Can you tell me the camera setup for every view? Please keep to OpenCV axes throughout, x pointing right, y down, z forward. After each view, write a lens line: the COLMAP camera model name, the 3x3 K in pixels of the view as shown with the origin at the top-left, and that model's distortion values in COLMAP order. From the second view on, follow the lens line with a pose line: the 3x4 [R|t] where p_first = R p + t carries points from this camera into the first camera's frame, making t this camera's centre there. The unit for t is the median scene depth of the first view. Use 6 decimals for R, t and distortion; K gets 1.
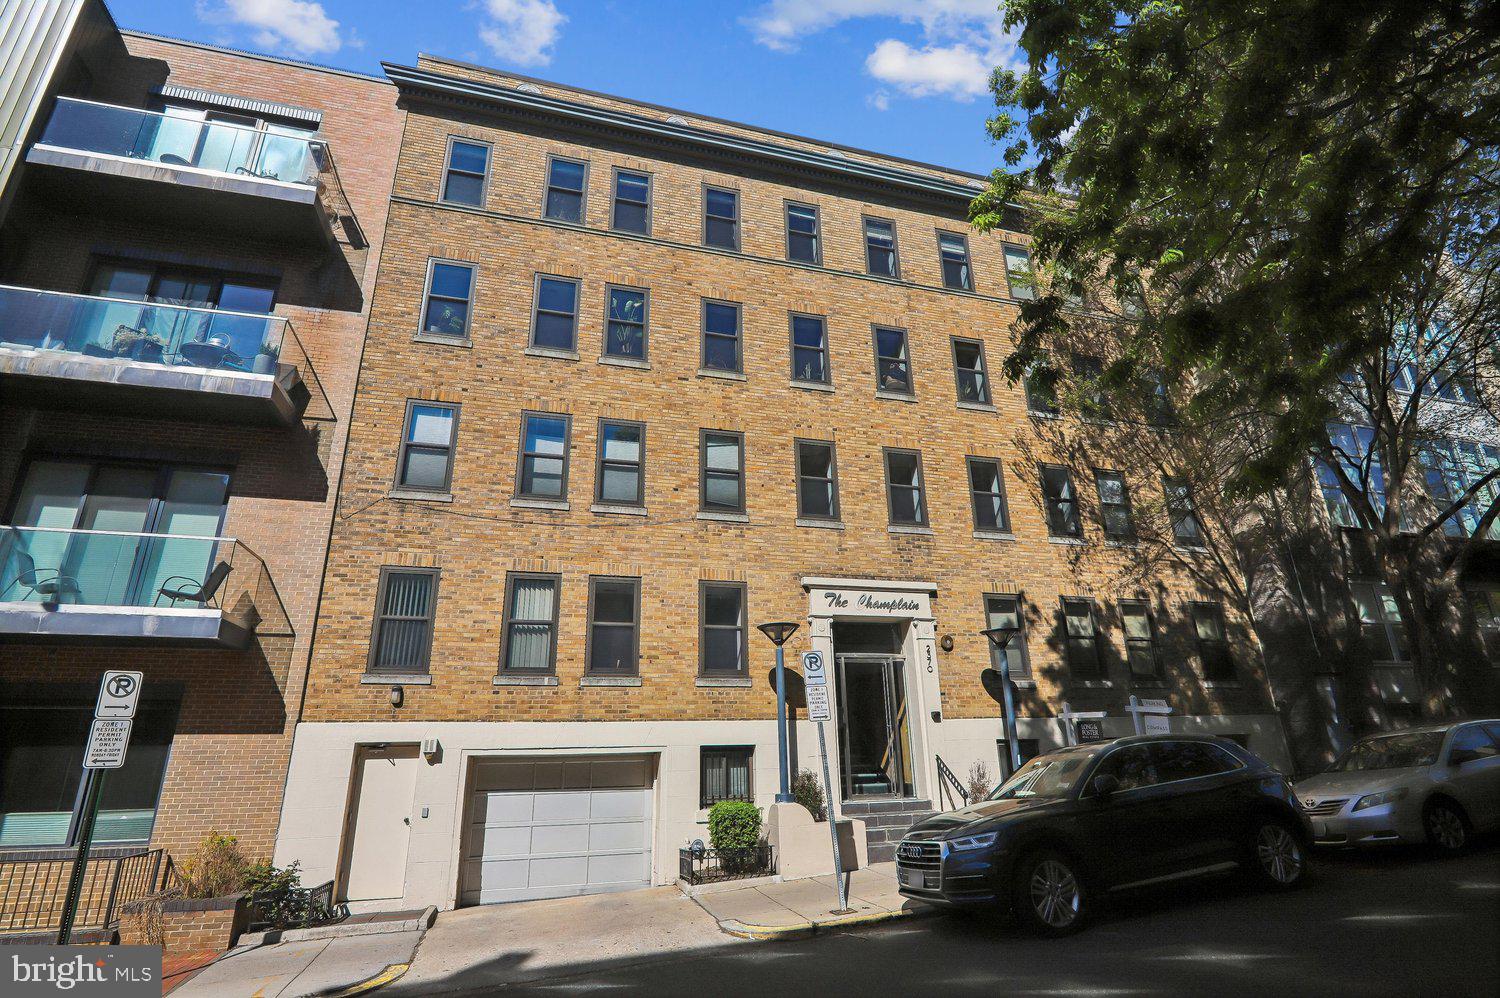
lens RADIAL K [[737.4, 0, 737.6], [0, 737.4, 470.4], [0, 0, 1]] dist [-0.006548, 0.004463]
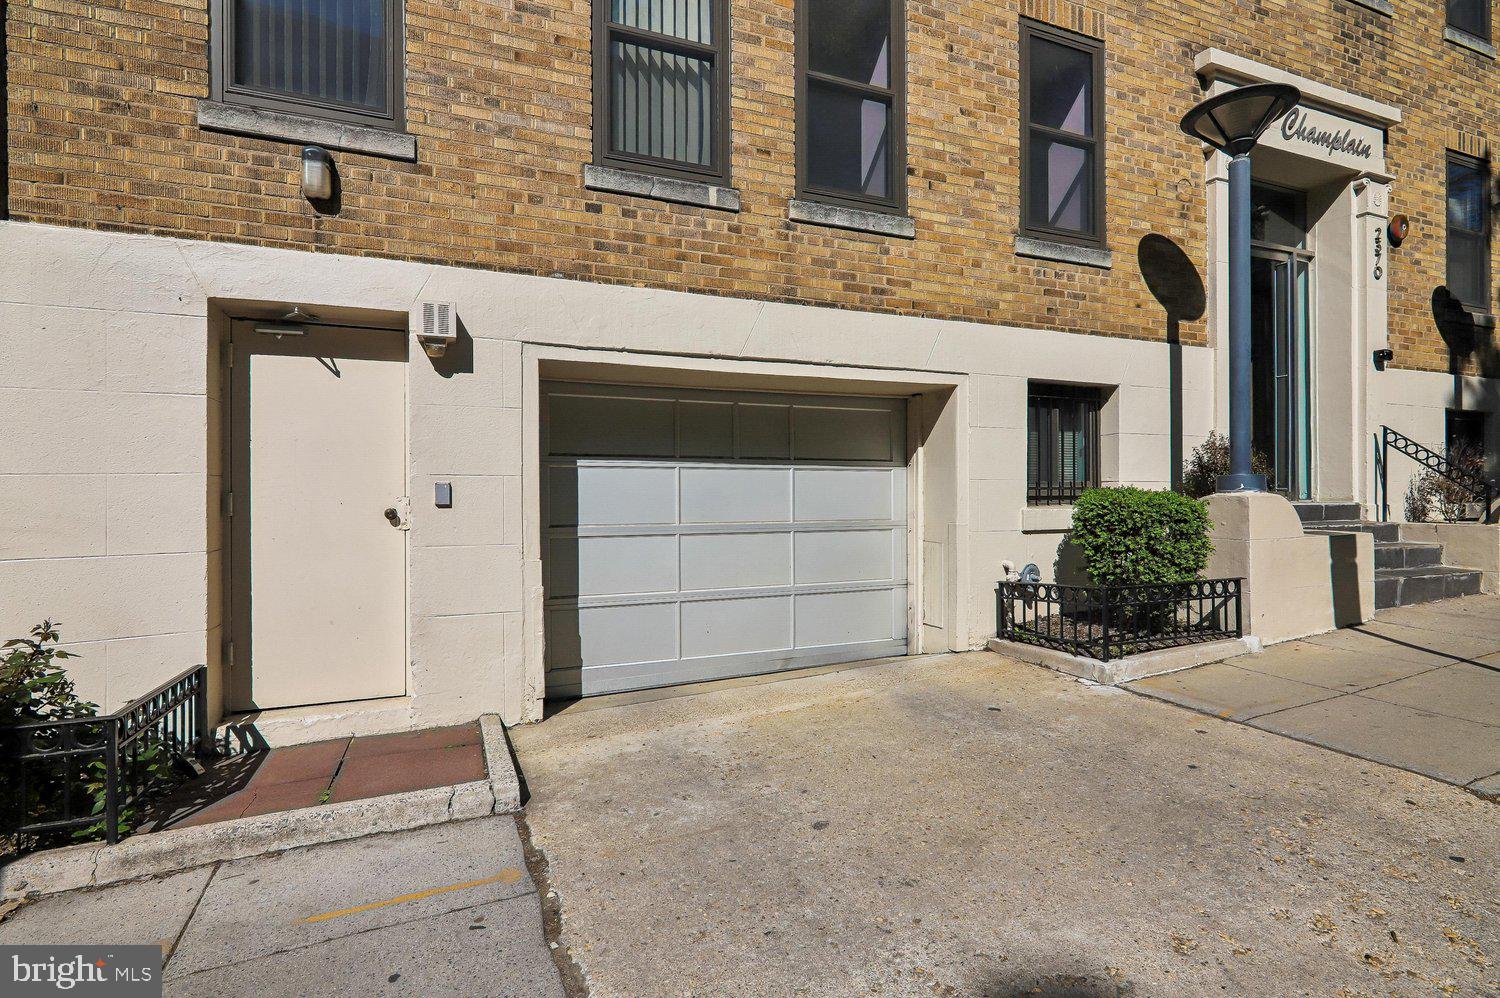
lens RADIAL K [[737.4, 0, 715.6], [0, 737.4, 485.9], [0, 0, 1]] dist [-0.006548, 0.004463]
pose [[0.994582, 0.016225, 0.102685, -0.253987], [-0.050892, 0.937284, 0.344832, 0.253618], [-0.090650, -0.348189, 0.933031, 0.499516]]
